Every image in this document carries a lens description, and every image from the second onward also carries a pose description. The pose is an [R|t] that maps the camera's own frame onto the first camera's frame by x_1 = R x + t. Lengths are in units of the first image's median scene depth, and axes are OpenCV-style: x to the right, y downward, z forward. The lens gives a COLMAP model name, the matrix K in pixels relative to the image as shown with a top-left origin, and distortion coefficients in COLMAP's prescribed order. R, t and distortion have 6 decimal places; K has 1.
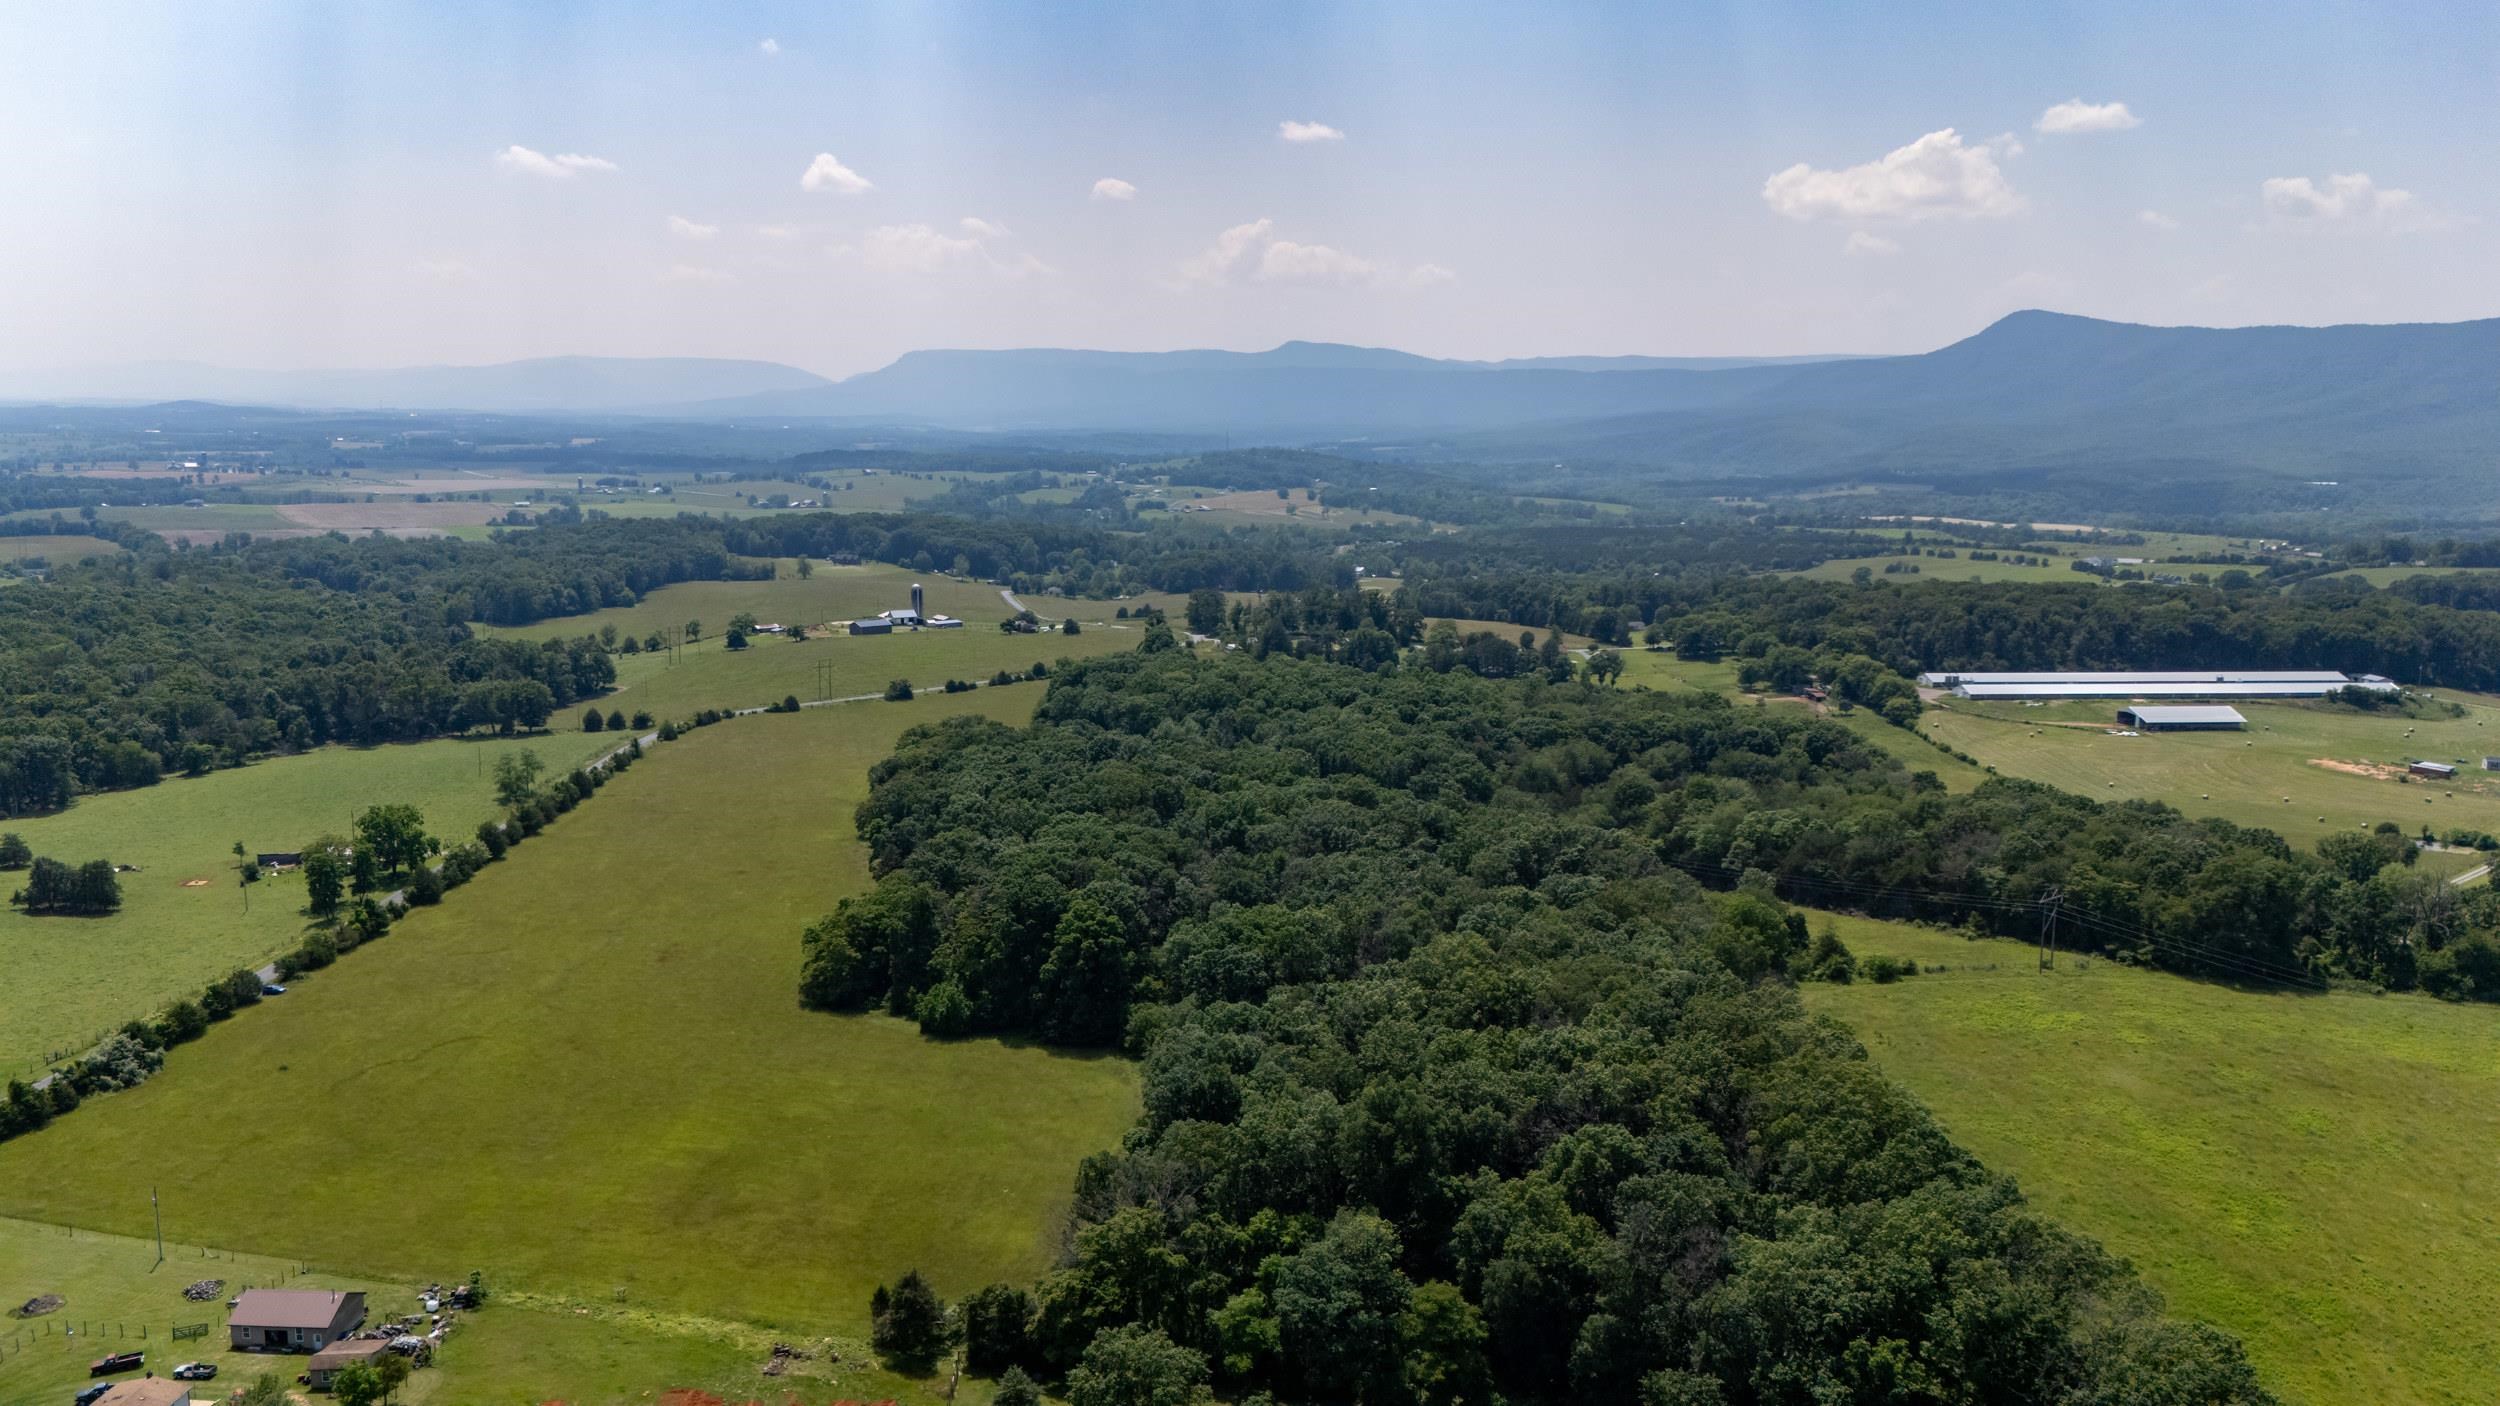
lens RADIAL K [[1834.4, 0, 1253.1], [0, 1834.4, 707.7], [0, 0, 1]] dist [0.081485, -0.091898]
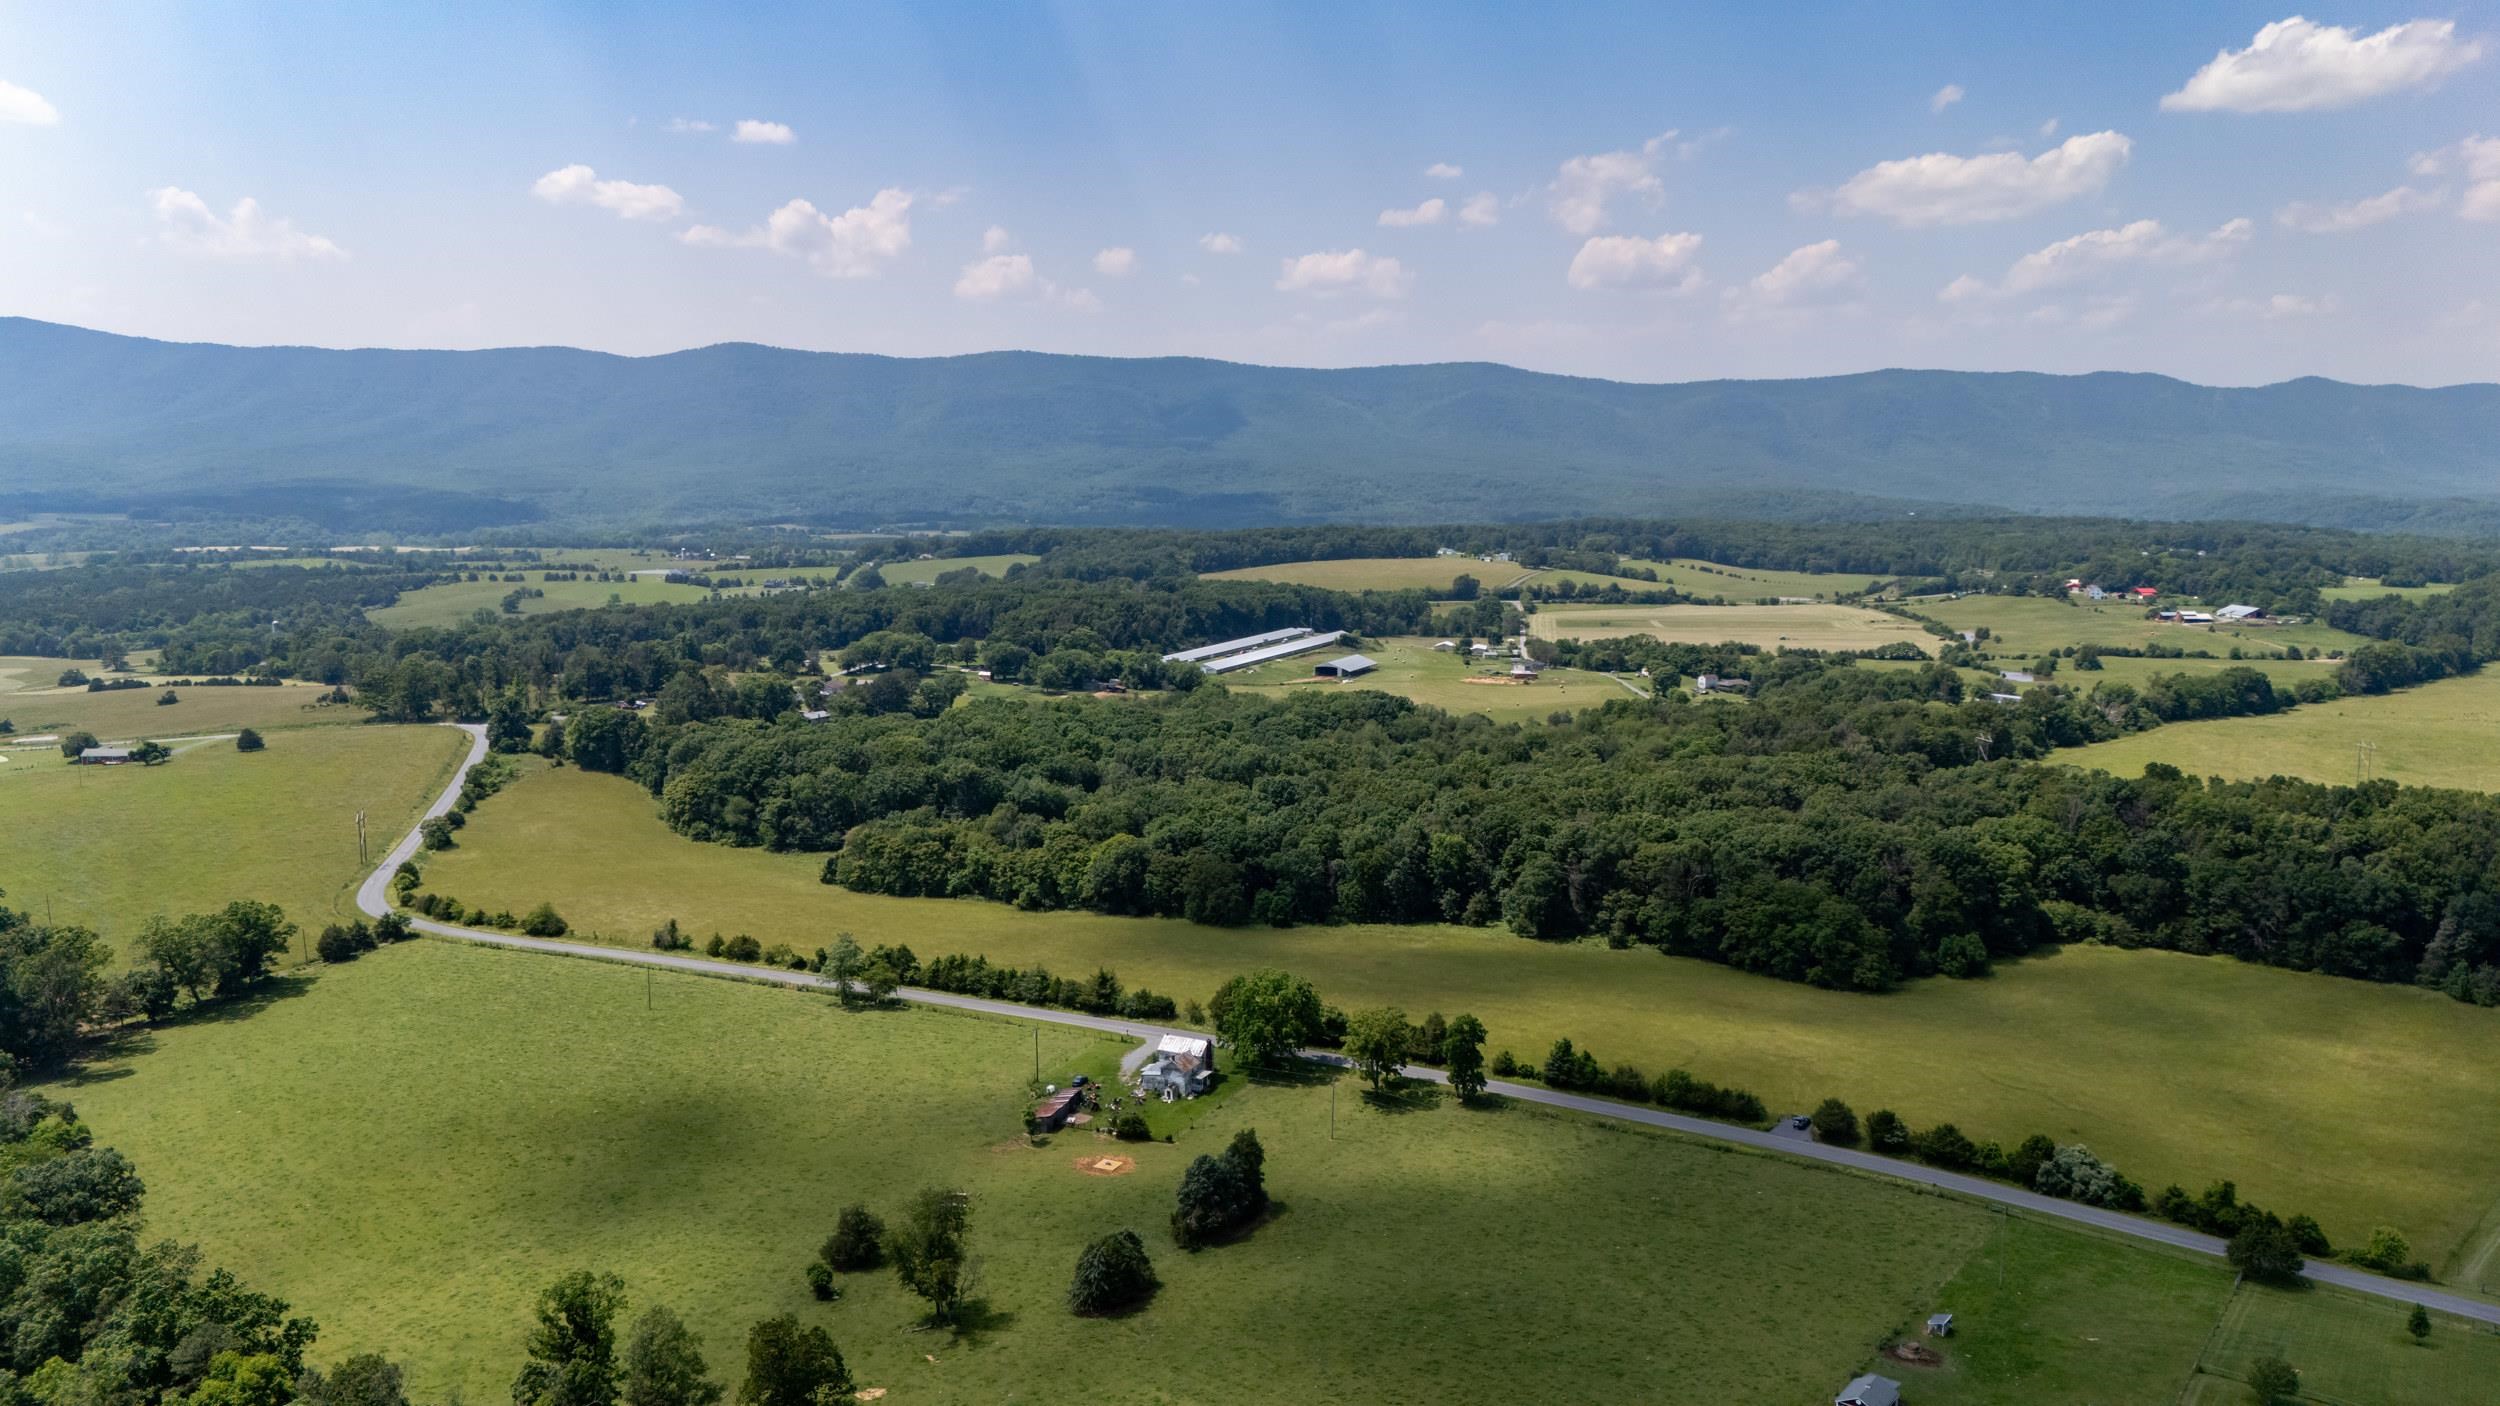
lens RADIAL K [[1834.4, 0, 1253.1], [0, 1834.4, 707.7], [0, 0, 1]] dist [0.081485, -0.091898]
pose [[0.508753, -0.132965, 0.850583, -0.295183], [0.140441, 0.987584, 0.070380, -0.029849], [-0.849380, 0.083651, 0.521110, 0.160611]]
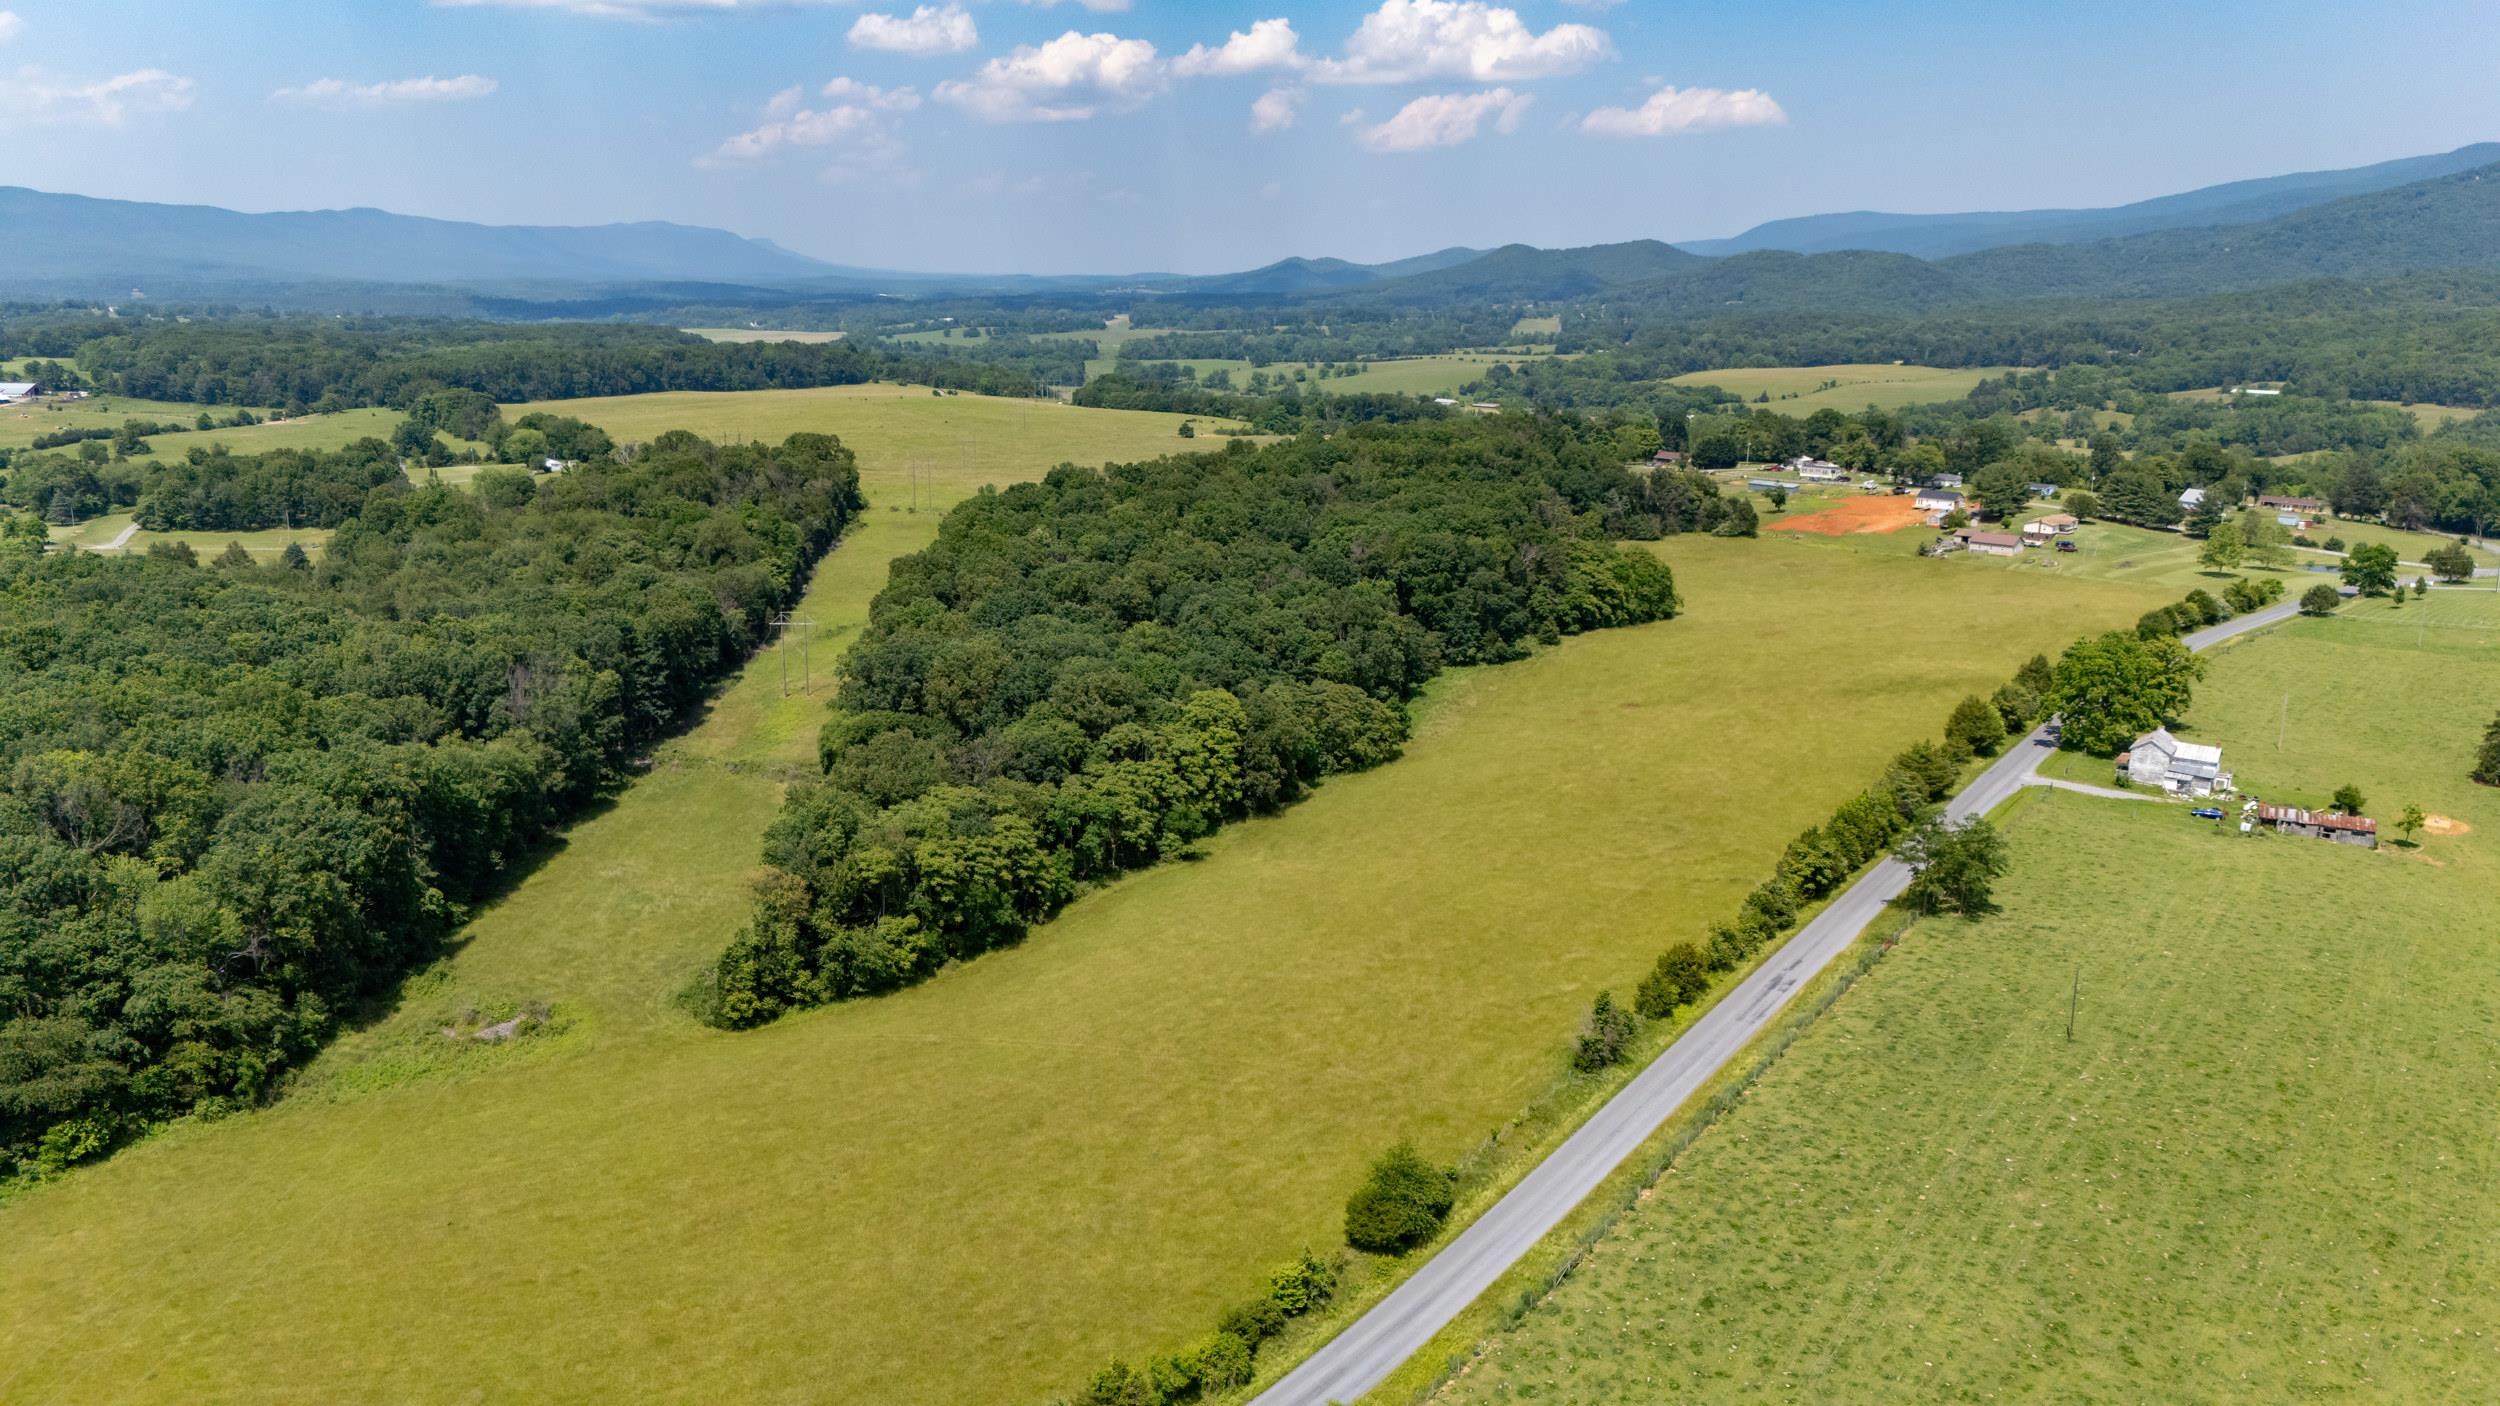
lens RADIAL K [[1839.1, 0, 1250.0], [0, 1839.1, 703.0], [0, 0, 1]] dist [0.067080, -0.066435]
pose [[-0.772235, -0.165396, 0.613430, -0.172676], [0.085290, 0.929793, 0.358065, -0.054312], [-0.629586, 0.328830, -0.703912, 0.454177]]
